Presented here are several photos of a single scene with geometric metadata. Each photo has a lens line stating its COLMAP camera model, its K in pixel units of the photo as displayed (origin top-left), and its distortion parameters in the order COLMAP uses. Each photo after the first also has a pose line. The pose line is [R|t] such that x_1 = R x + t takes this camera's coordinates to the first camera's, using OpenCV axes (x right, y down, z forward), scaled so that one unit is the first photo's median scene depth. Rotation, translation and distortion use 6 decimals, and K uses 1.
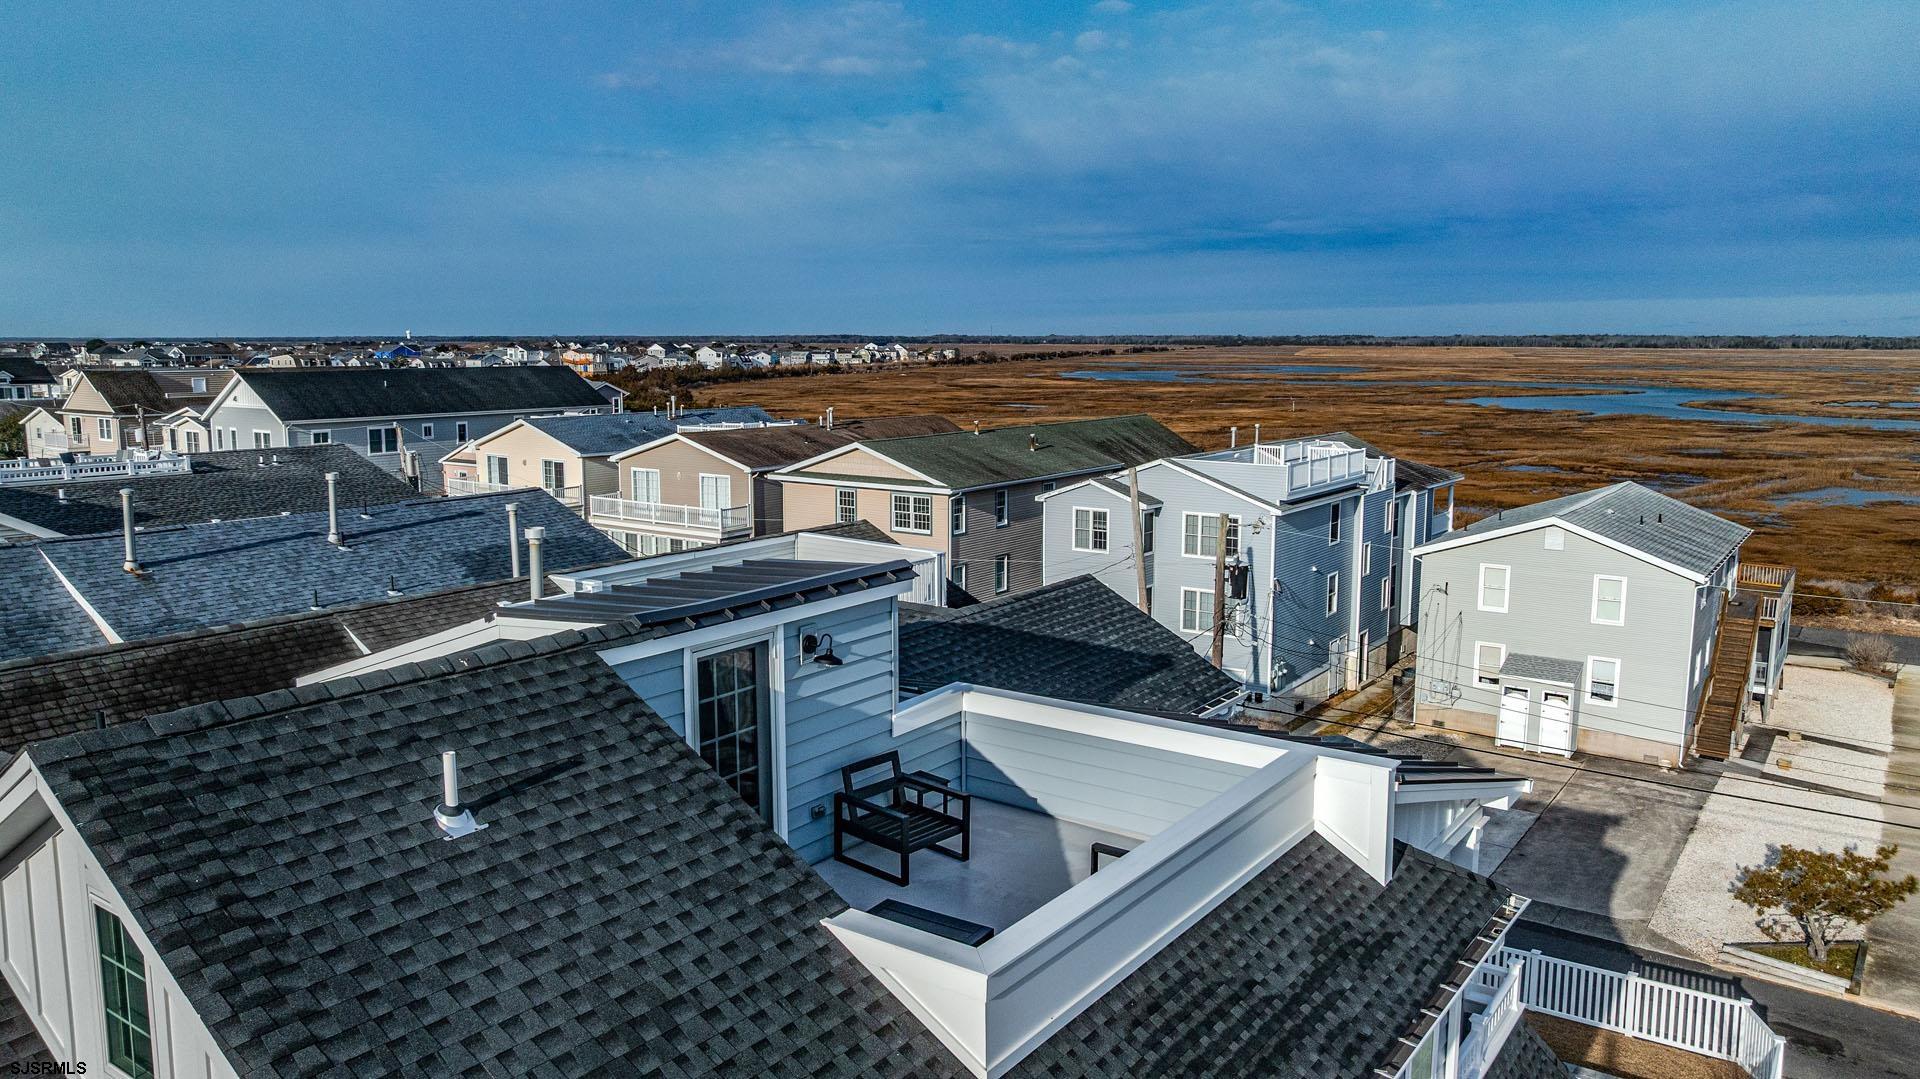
lens RADIAL K [[1356.2, 0, 966.0], [0, 1356.2, 531.9], [0, 0, 1]] dist [-0.026238, 0.021492]
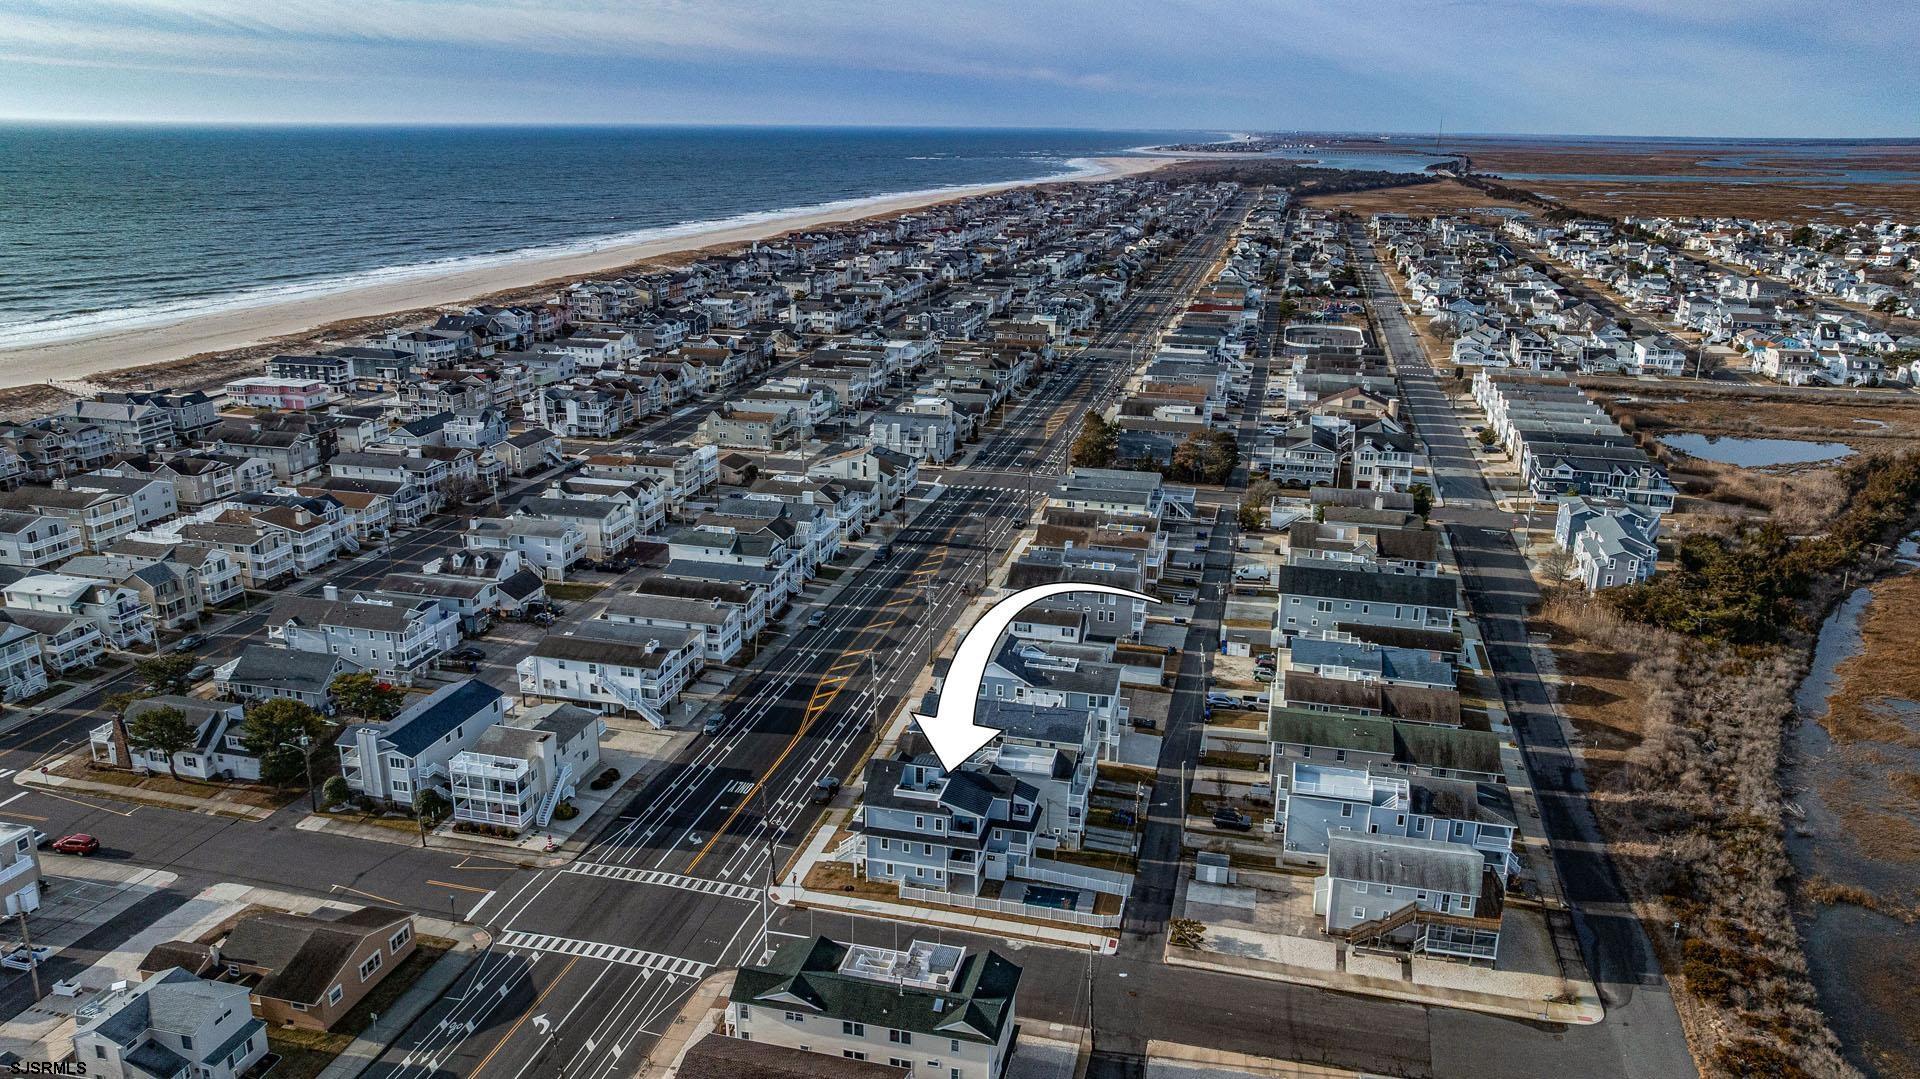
lens RADIAL K [[1356.2, 0, 957.7], [0, 1356.2, 531.8], [0, 0, 1]] dist [-0.026238, 0.021492]
pose [[0.366794, 0.271339, -0.889852, 2.118637], [-0.139958, 0.961728, 0.235566, -1.010178], [0.919714, 0.038138, 0.390732, -0.747177]]
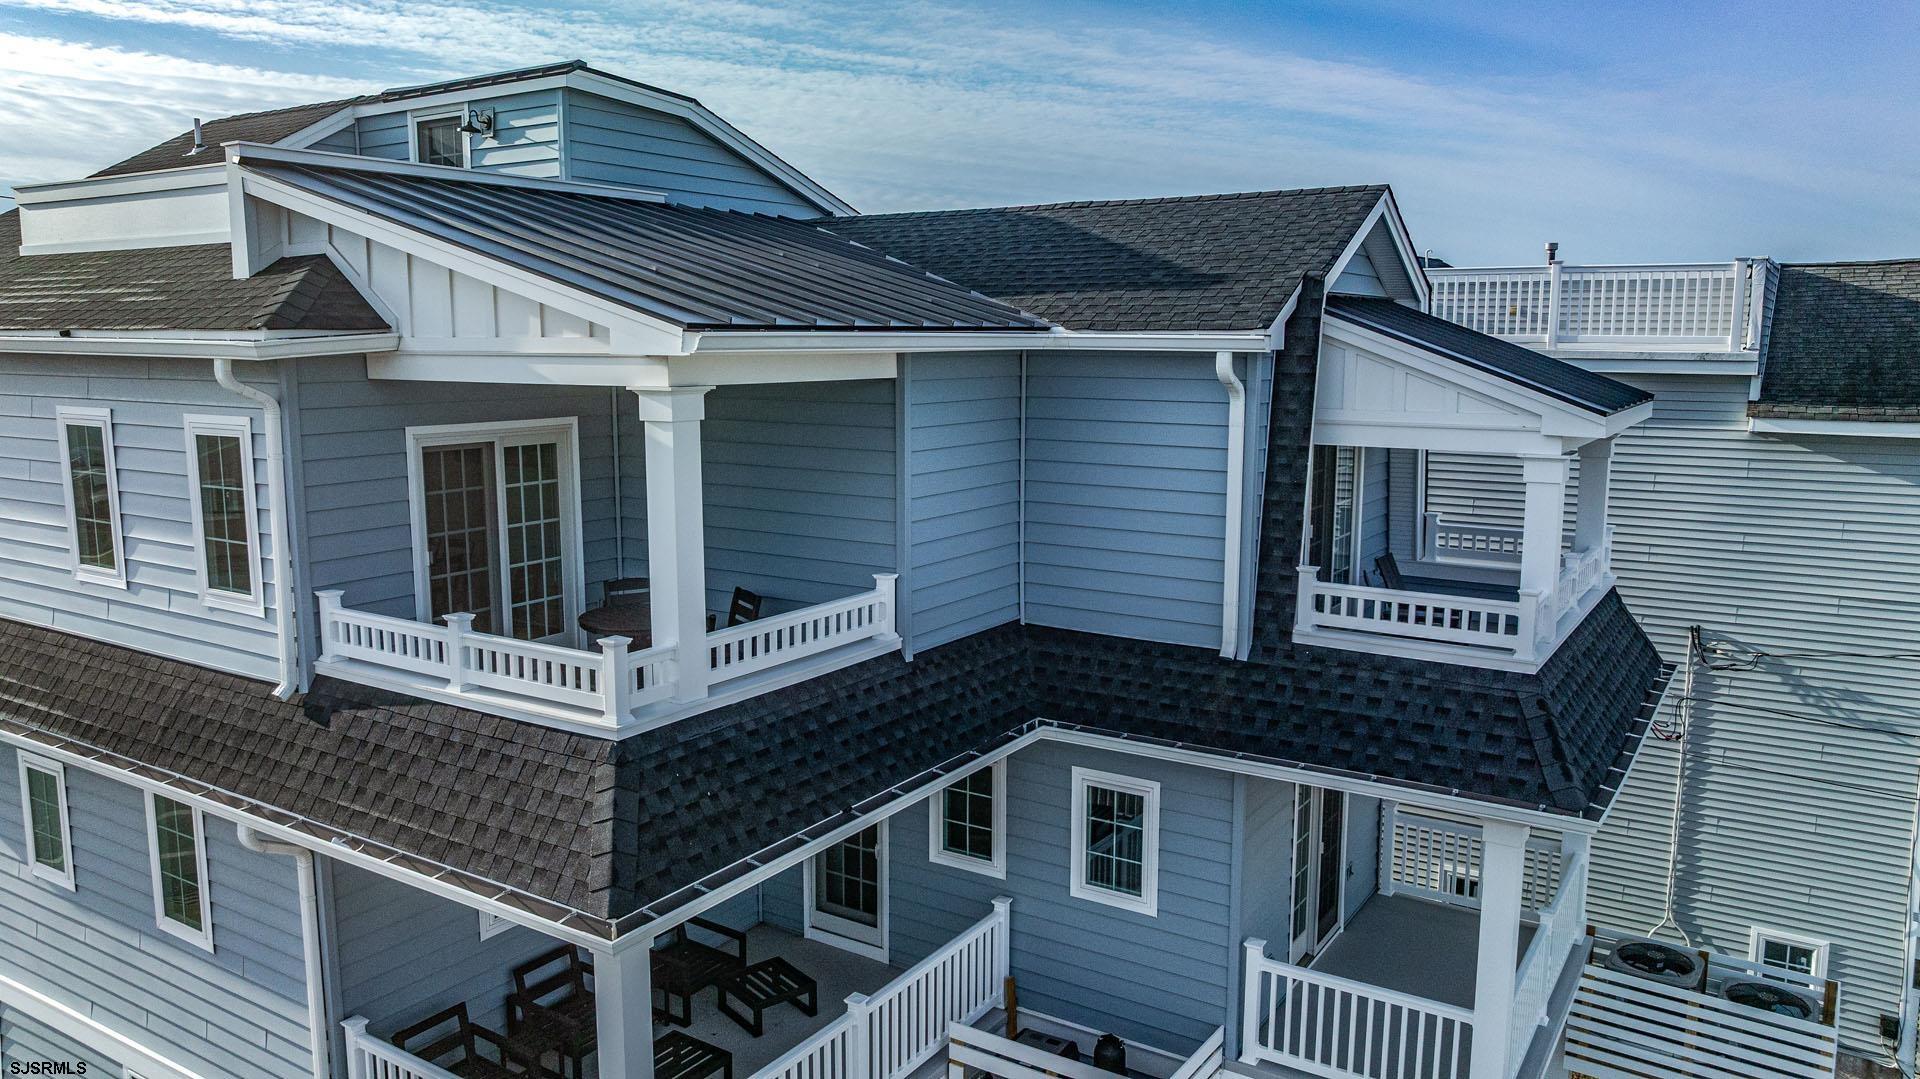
lens RADIAL K [[1356.2, 0, 963.5], [0, 1356.2, 543.3], [0, 0, 1]] dist [-0.026238, 0.021492]
pose [[0.049579, 0.147719, -0.987786, 0.252112], [-0.143024, 0.979859, 0.139355, 0.046995], [0.988477, 0.134368, 0.069708, 0.286449]]
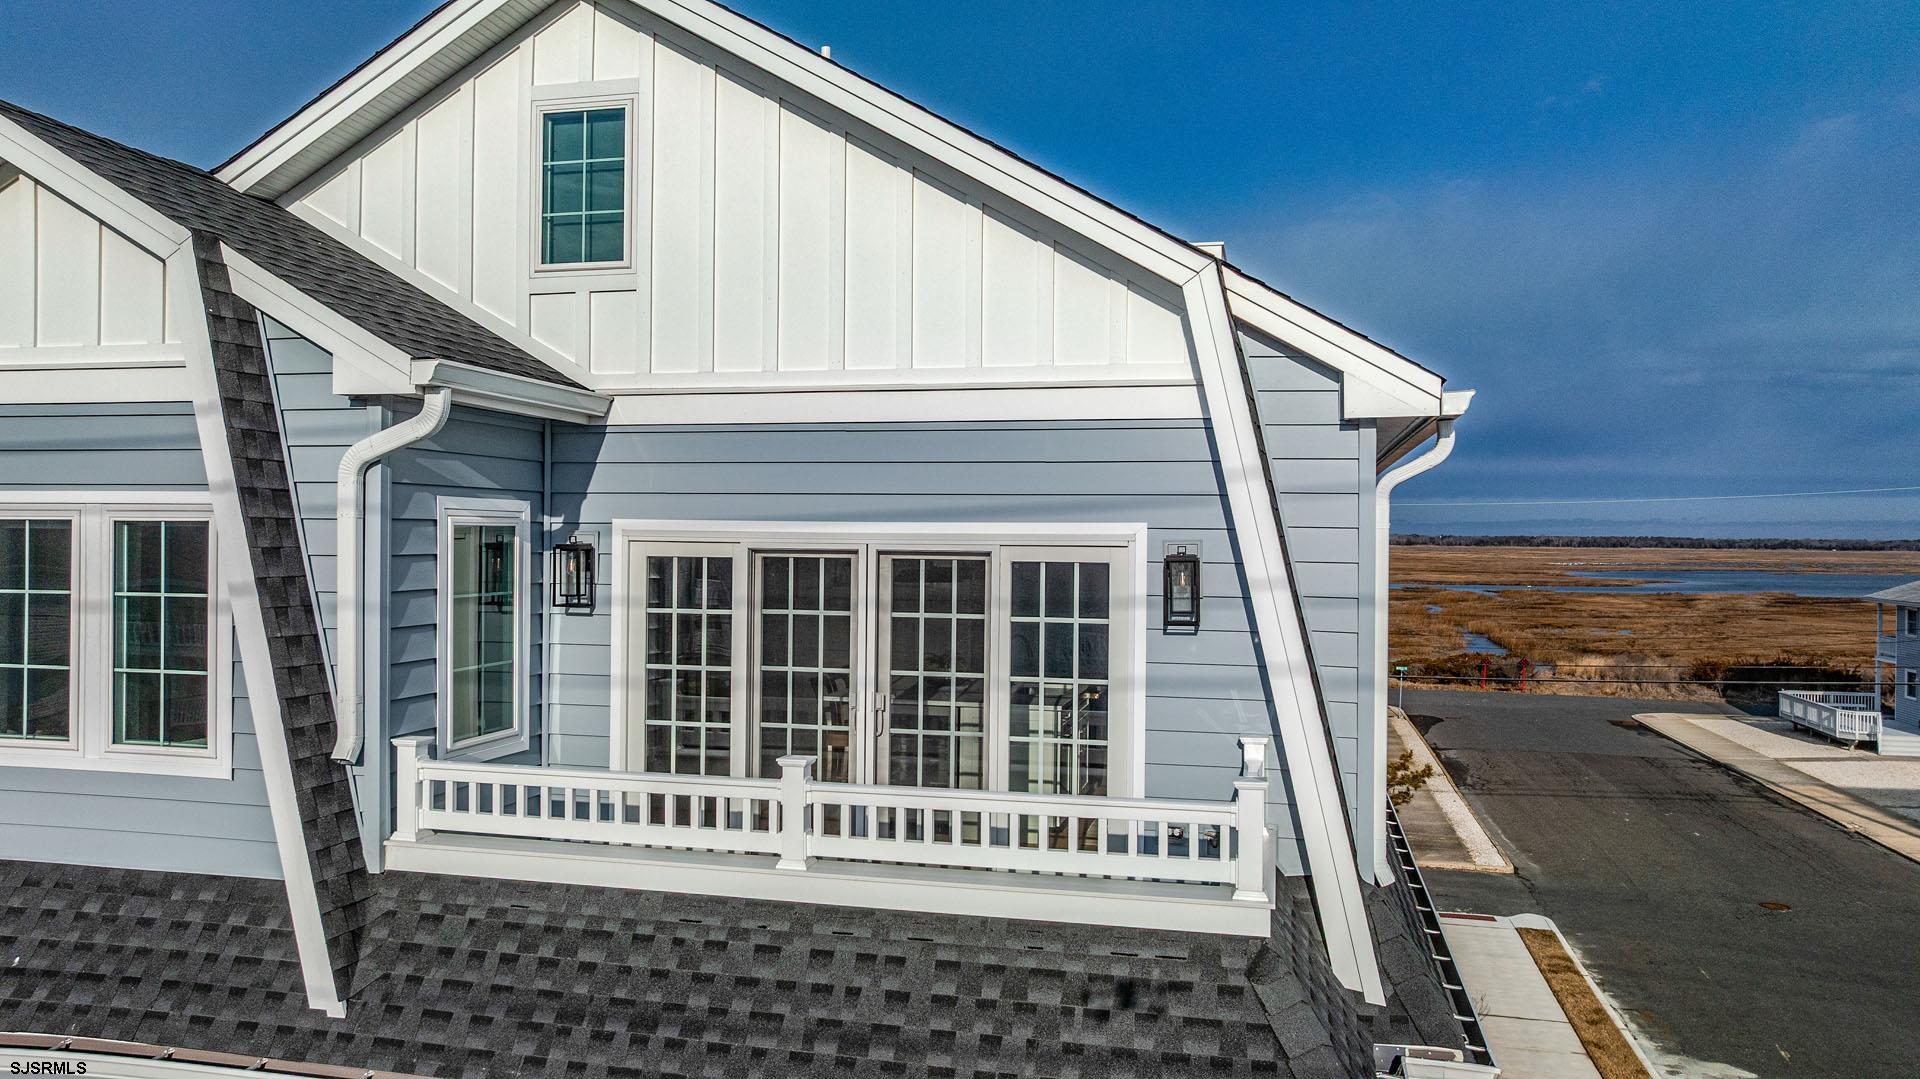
lens RADIAL K [[1356.2, 0, 960.3], [0, 1356.2, 542.6], [0, 0, 1]] dist [-0.026238, 0.021492]
pose [[0.927938, 0.006160, 0.372684, -0.096947], [0.043738, 0.991156, -0.125285, 0.103210], [-0.370160, 0.132558, 0.919462, -0.016857]]
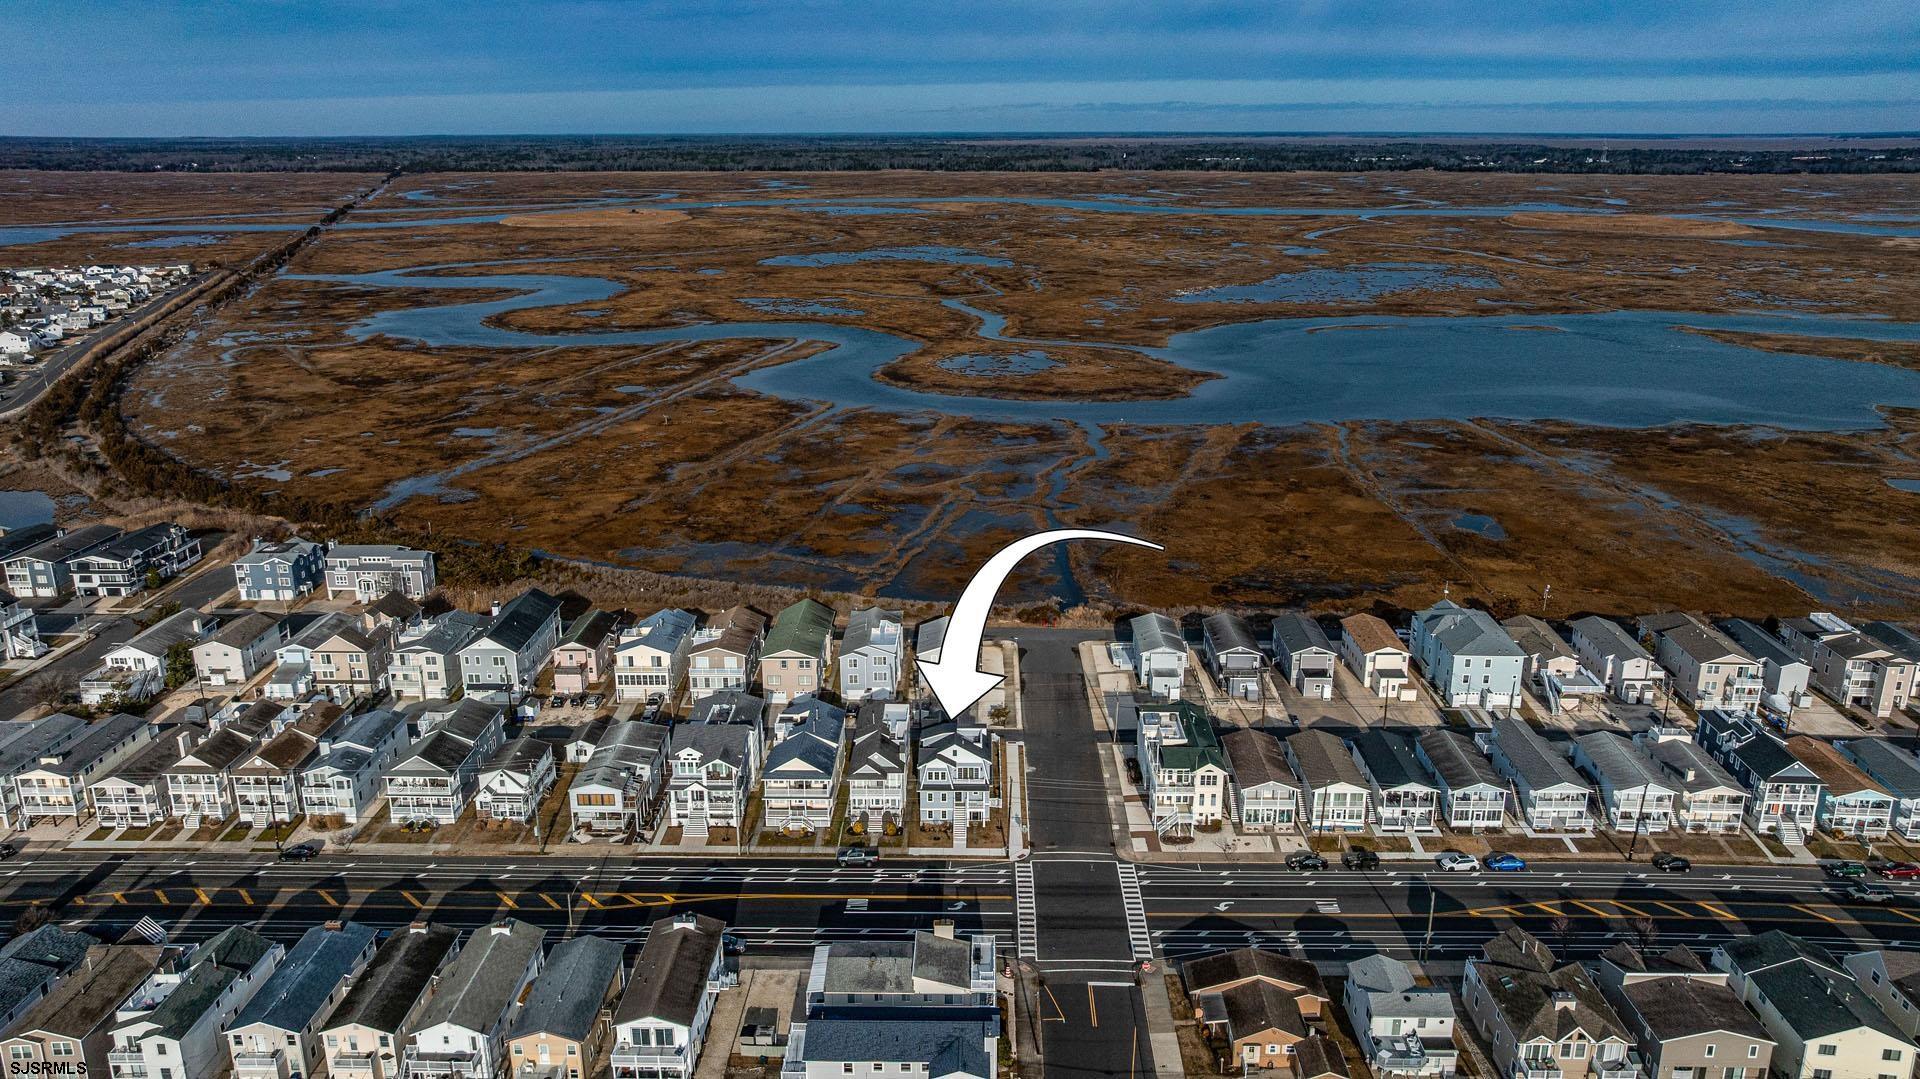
lens RADIAL K [[1356.2, 0, 961.6], [0, 1356.2, 545.5], [0, 0, 1]] dist [-0.026238, 0.021492]
pose [[0.823679, -0.172207, 0.540276, -1.768255], [0.084325, 0.979376, 0.183608, -1.059165], [-0.560752, -0.105675, 0.821213, -2.545737]]
